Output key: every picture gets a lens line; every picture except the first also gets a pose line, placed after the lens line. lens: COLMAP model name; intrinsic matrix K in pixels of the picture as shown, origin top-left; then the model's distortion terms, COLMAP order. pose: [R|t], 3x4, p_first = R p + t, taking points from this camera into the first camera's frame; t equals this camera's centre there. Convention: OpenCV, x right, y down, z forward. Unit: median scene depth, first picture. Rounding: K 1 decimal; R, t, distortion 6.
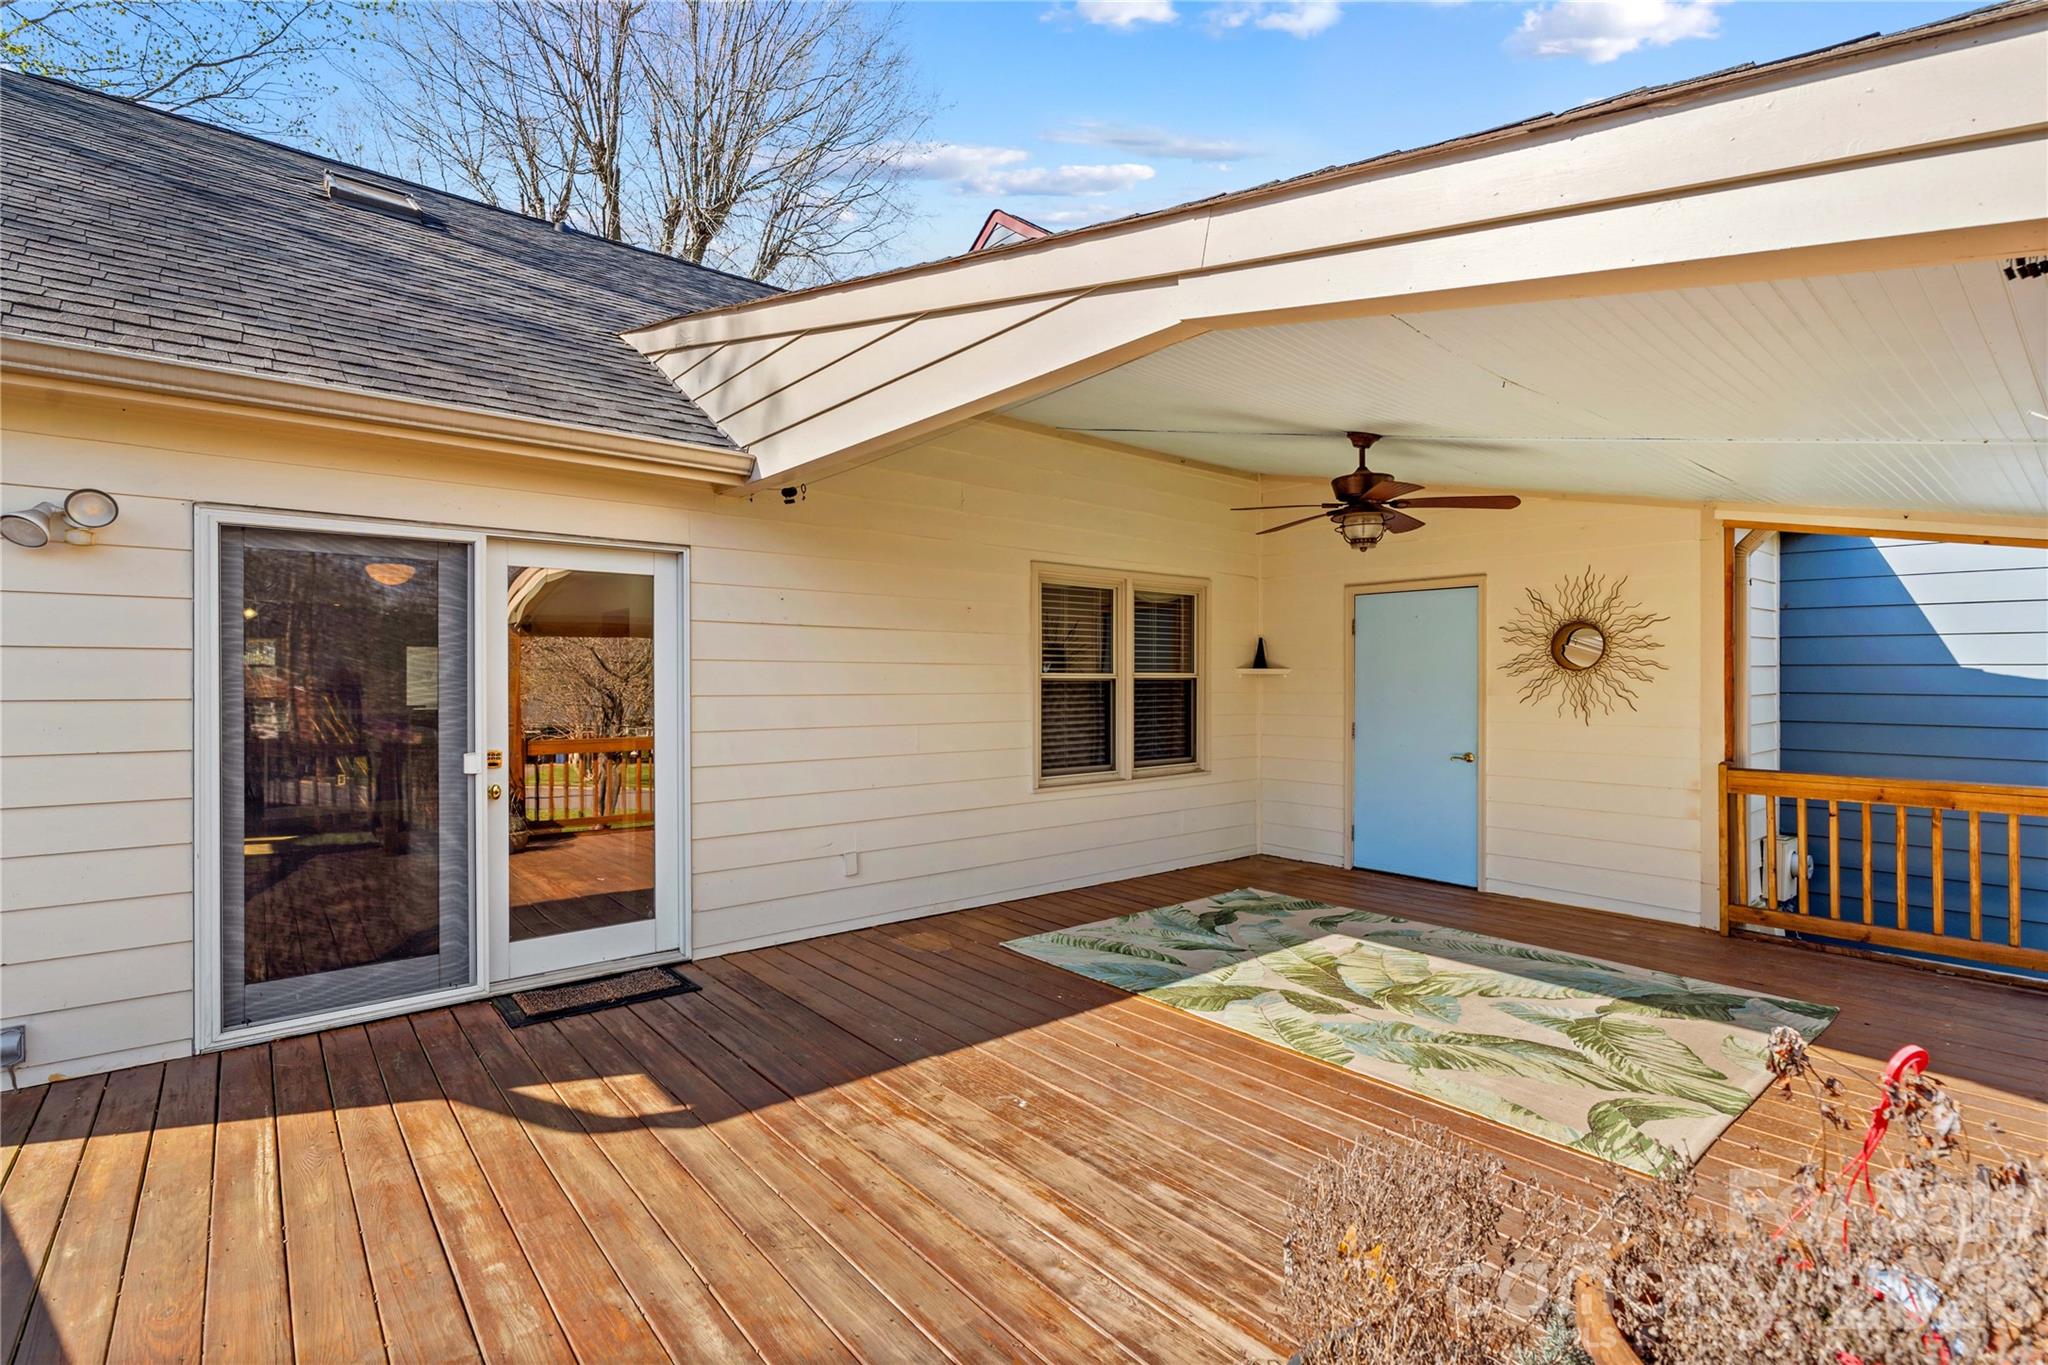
lens RADIAL K [[958.8, 0, 1049.8], [0, 958.8, 683.7], [0, 0, 1]] dist [-0.005011, -0.000546]
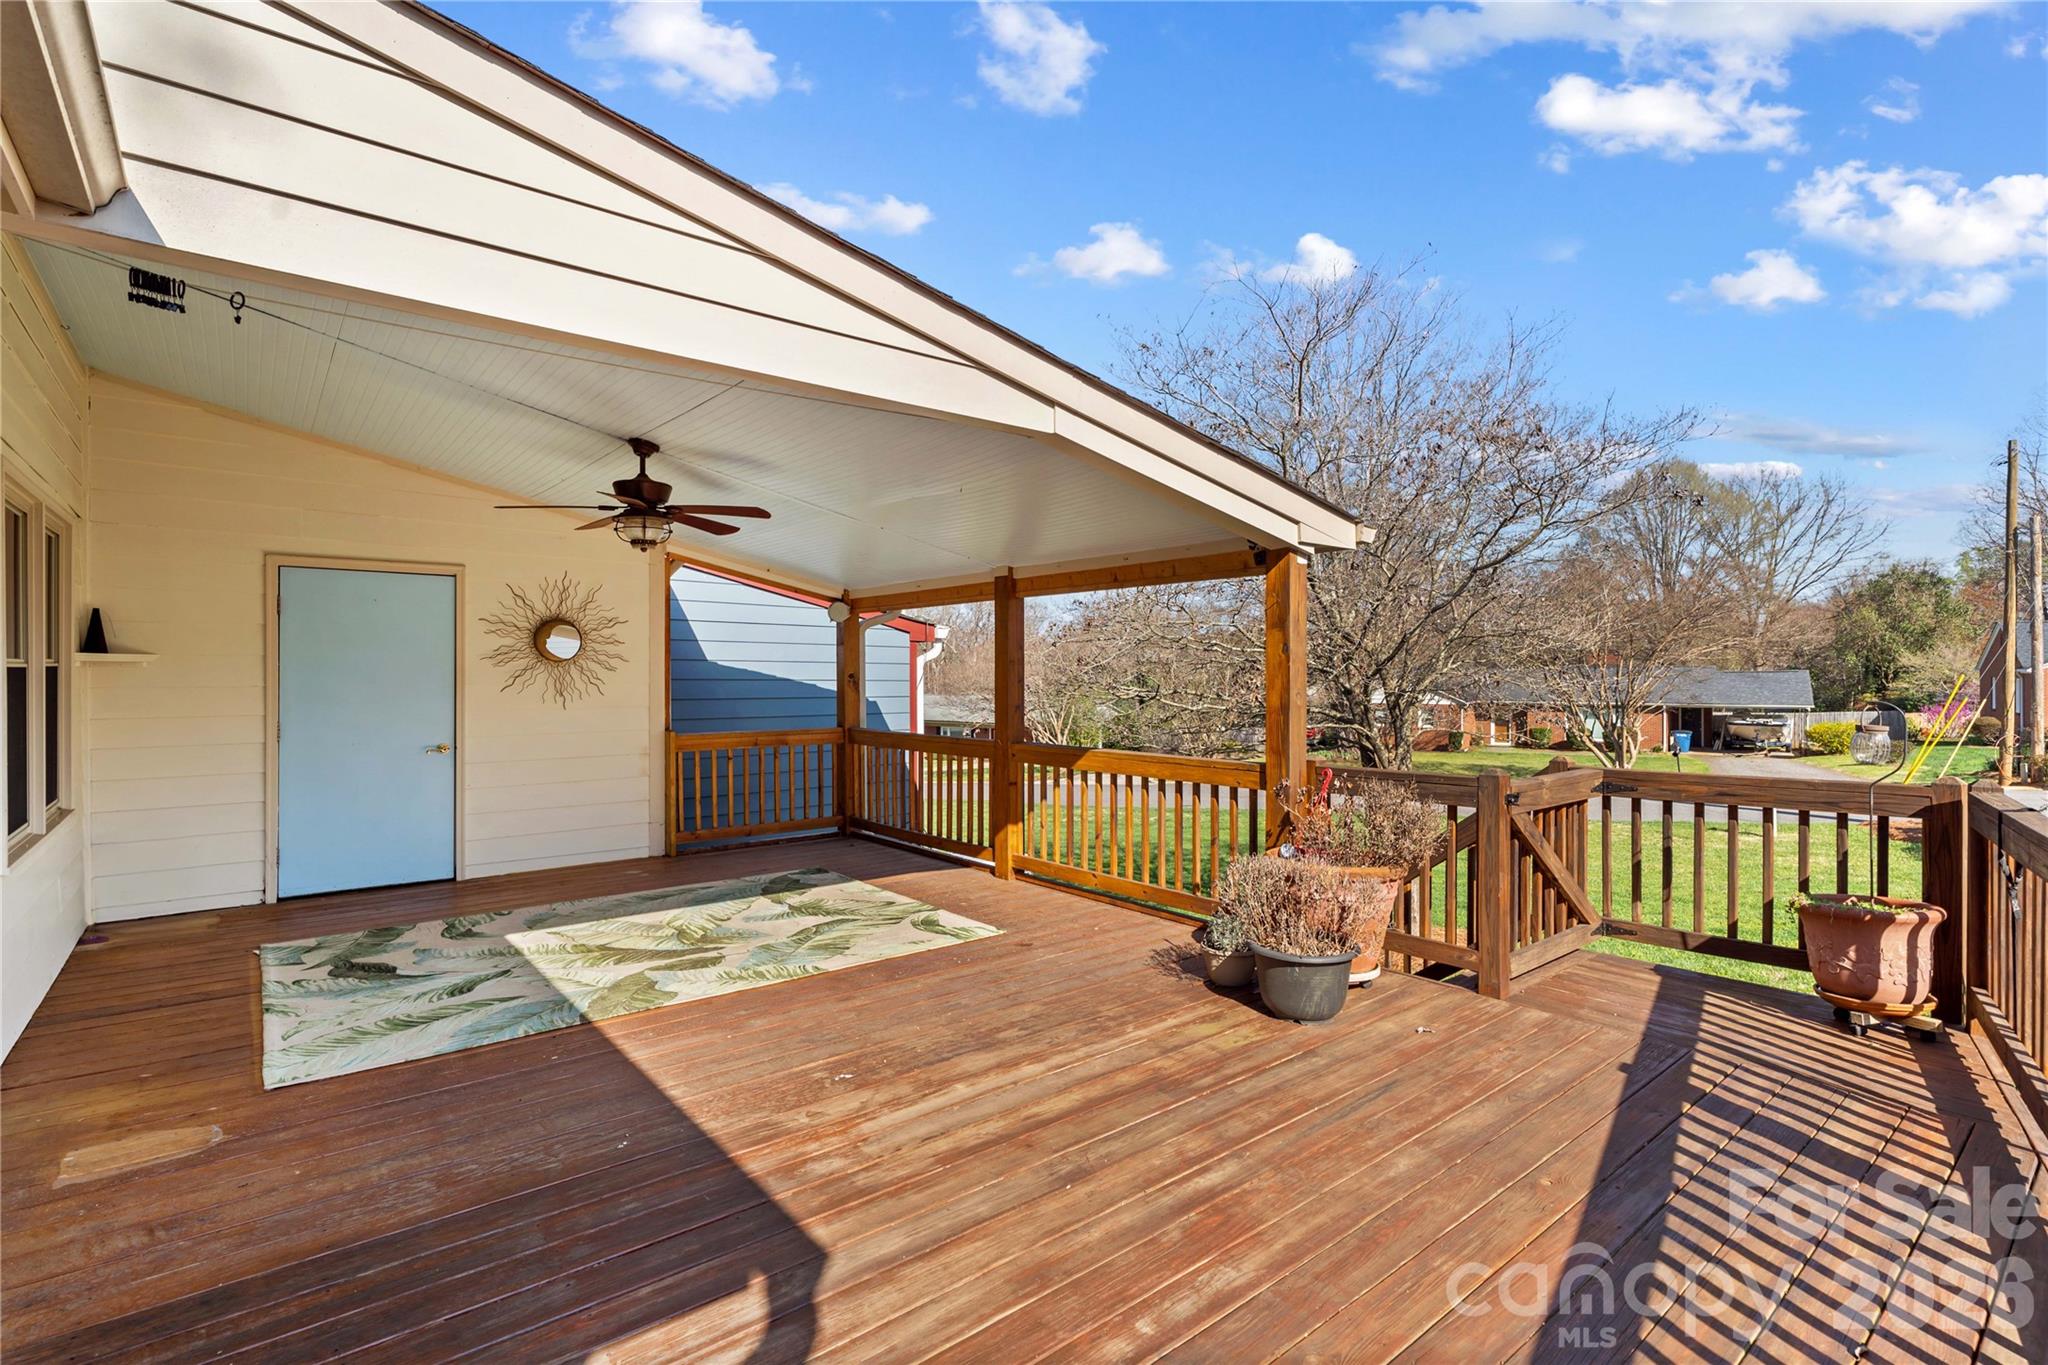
lens RADIAL K [[924.7, 0, 1034.5], [0, 924.7, 676.6], [0, 0, 1]] dist [-0.001989, -0.000135]
pose [[0.021056, -0.003844, 0.999771, -0.752421], [0.001584, 0.999991, 0.003811, 0.001040], [-0.999777, 0.001504, 0.021062, 0.566778]]
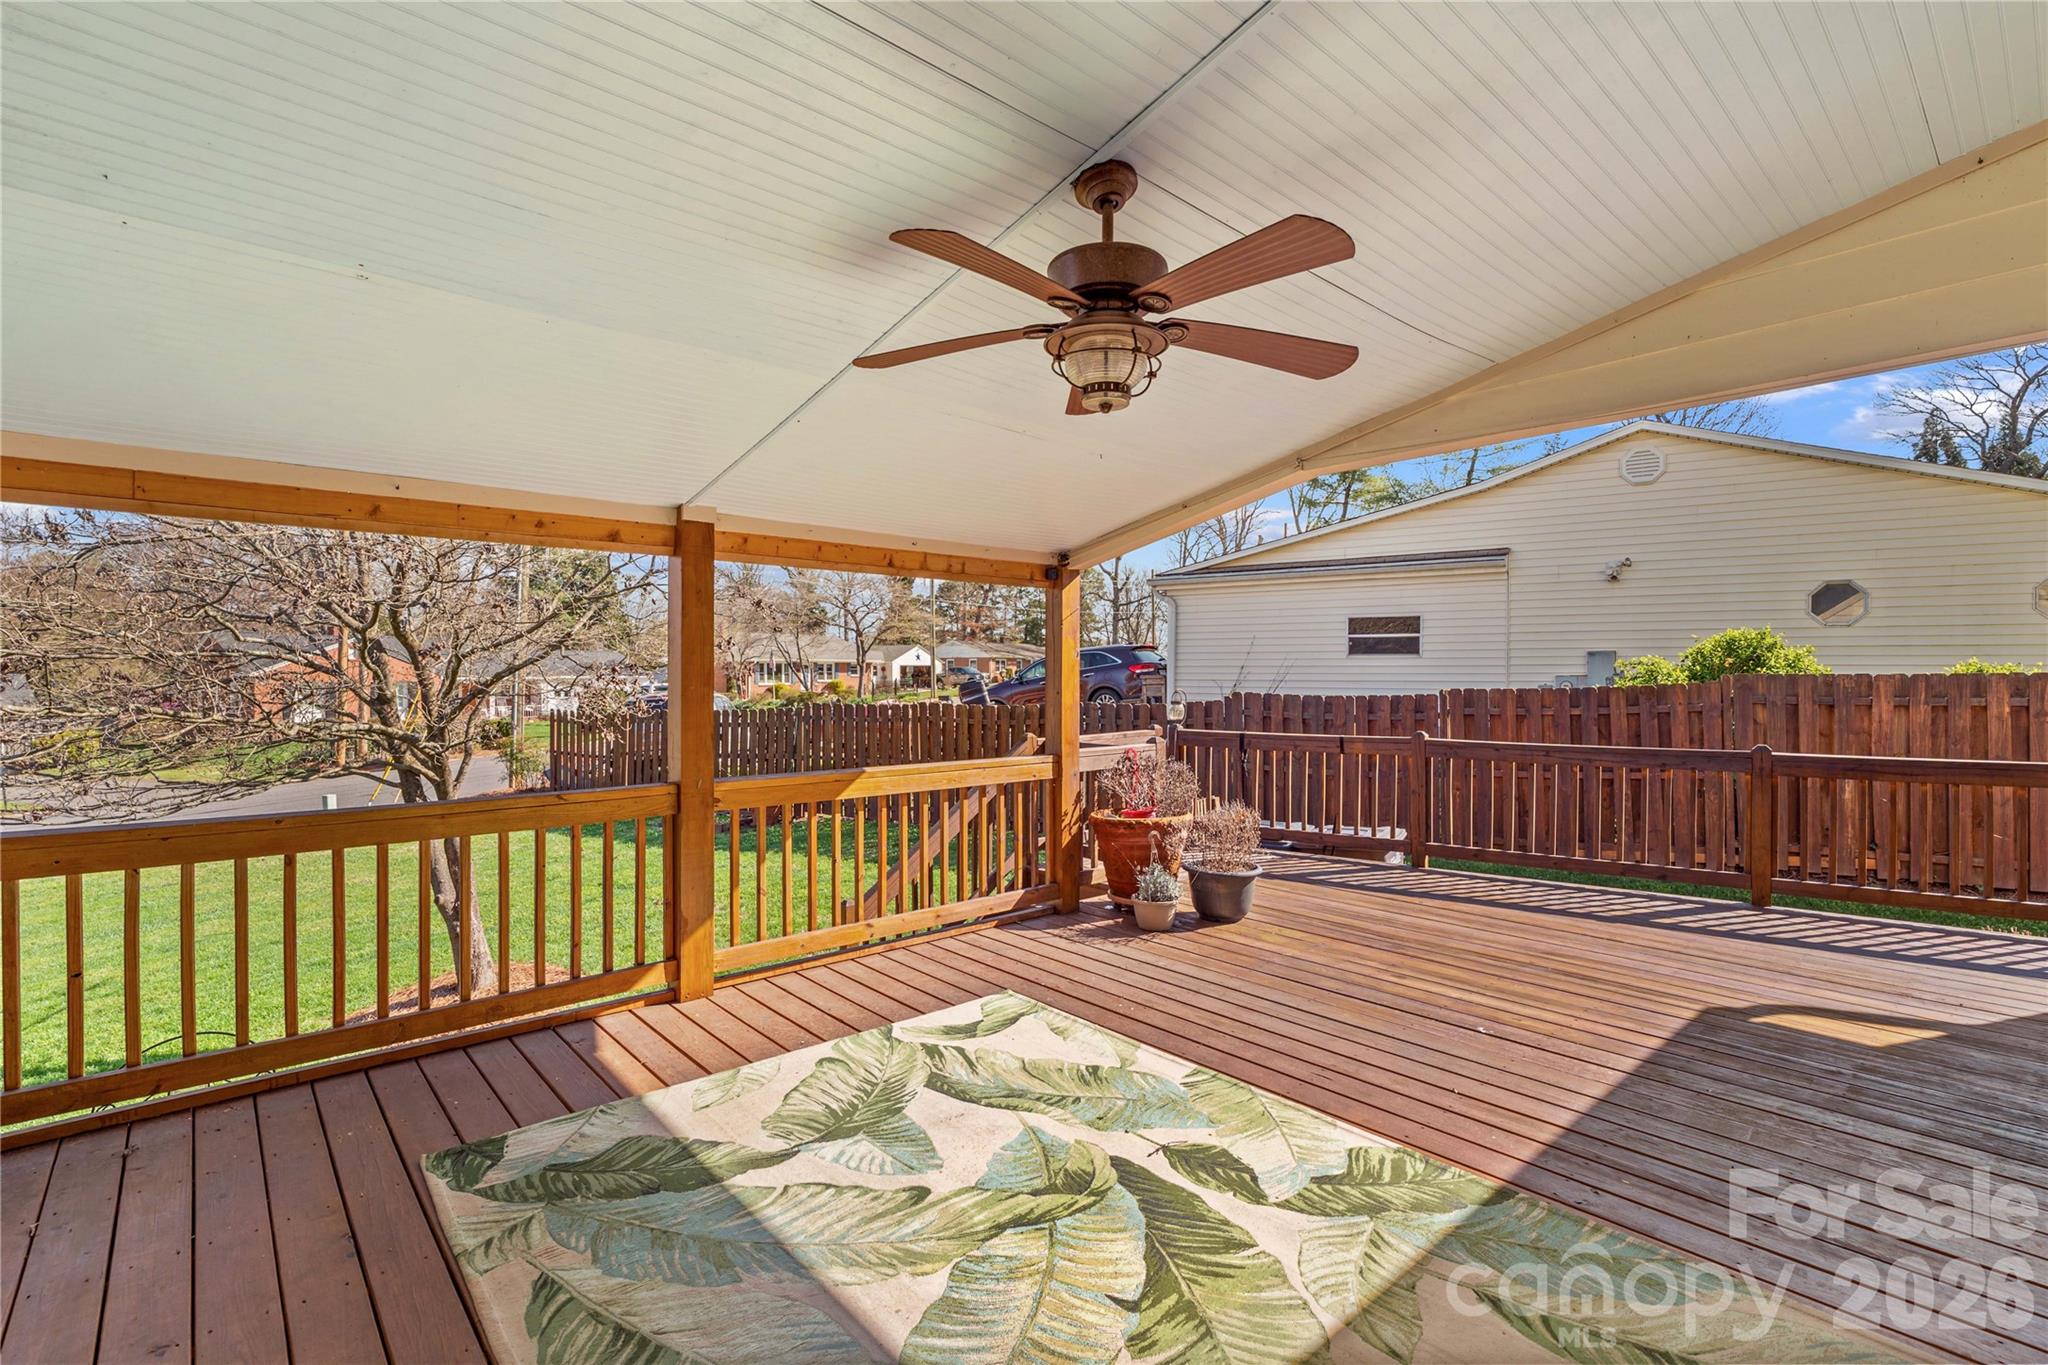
lens RADIAL K [[924.7, 0, 1034.5], [0, 924.7, 676.6], [0, 0, 1]] dist [-0.001989, -0.000135]
pose [[-0.999991, -0.003753, 0.002126, 0.383173], [-0.003747, 0.999988, 0.003064, 0.003728], [-0.002137, 0.003056, -0.999993, 1.569636]]
